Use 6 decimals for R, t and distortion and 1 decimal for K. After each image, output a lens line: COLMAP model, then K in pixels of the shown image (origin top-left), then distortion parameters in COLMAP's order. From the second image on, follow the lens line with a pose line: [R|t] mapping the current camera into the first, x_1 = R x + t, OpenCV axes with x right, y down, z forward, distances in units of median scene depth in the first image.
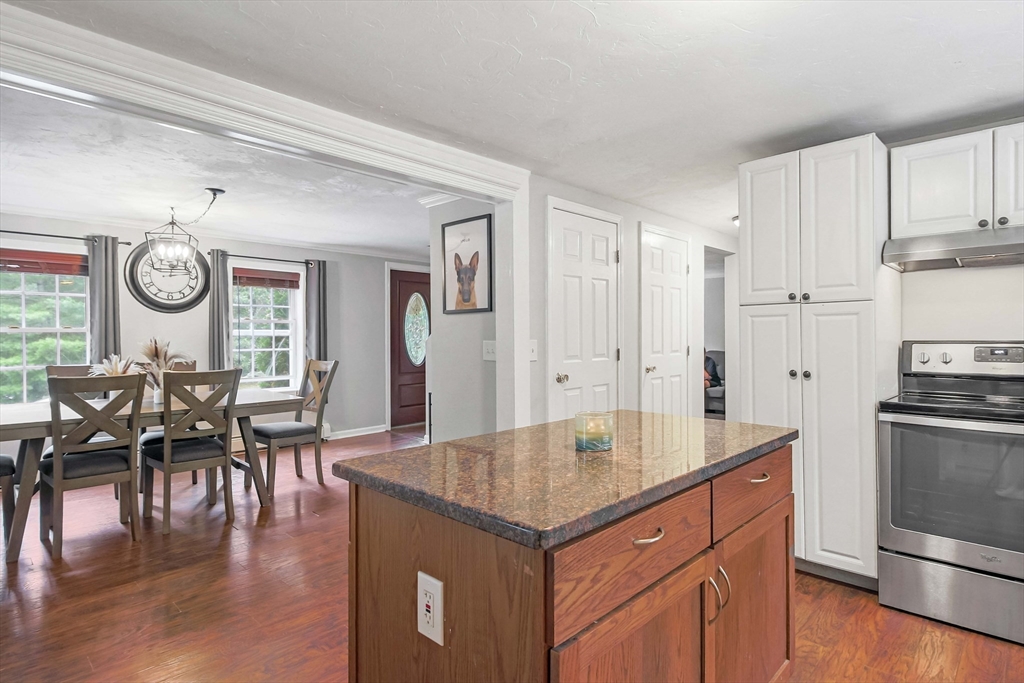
lens RADIAL K [[526.8, 0, 506.3], [0, 526.8, 338.8], [0, 0, 1]] dist [0.016654, -0.011533]
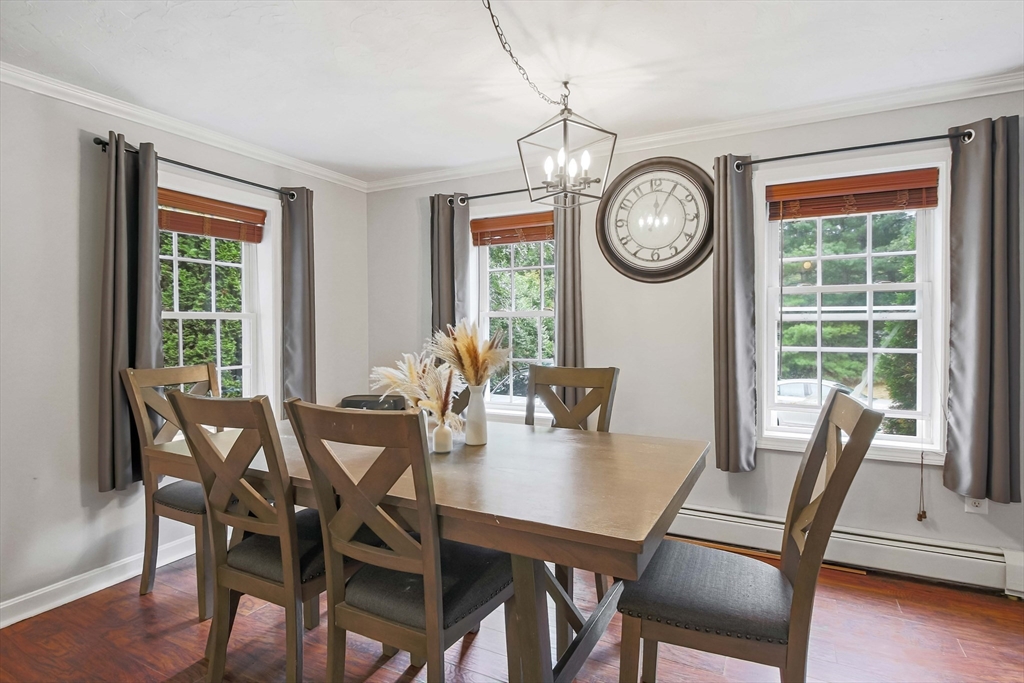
lens RADIAL K [[526.8, 0, 507.2], [0, 526.8, 332.2], [0, 0, 1]] dist [0.016654, -0.011533]
pose [[0.287835, 0.015986, -0.957547, -0.113752], [-0.003628, 0.999872, 0.015602, -0.001189], [0.957673, -0.001017, 0.287856, 0.702854]]
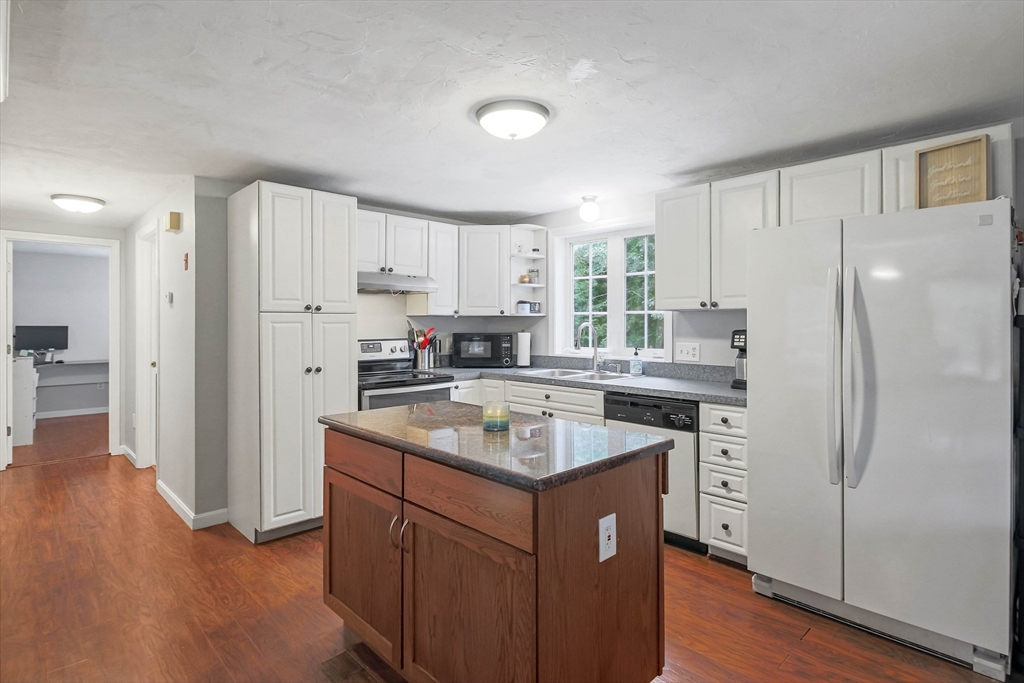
lens RADIAL K [[526.8, 0, 500.9], [0, 526.8, 322.3], [0, 0, 1]] dist [0.016654, -0.011533]
pose [[0.049723, 0.006669, 0.998741, -0.362987], [0.009004, 0.999934, -0.007125, -0.017897], [-0.998722, 0.009347, 0.049660, 0.271916]]
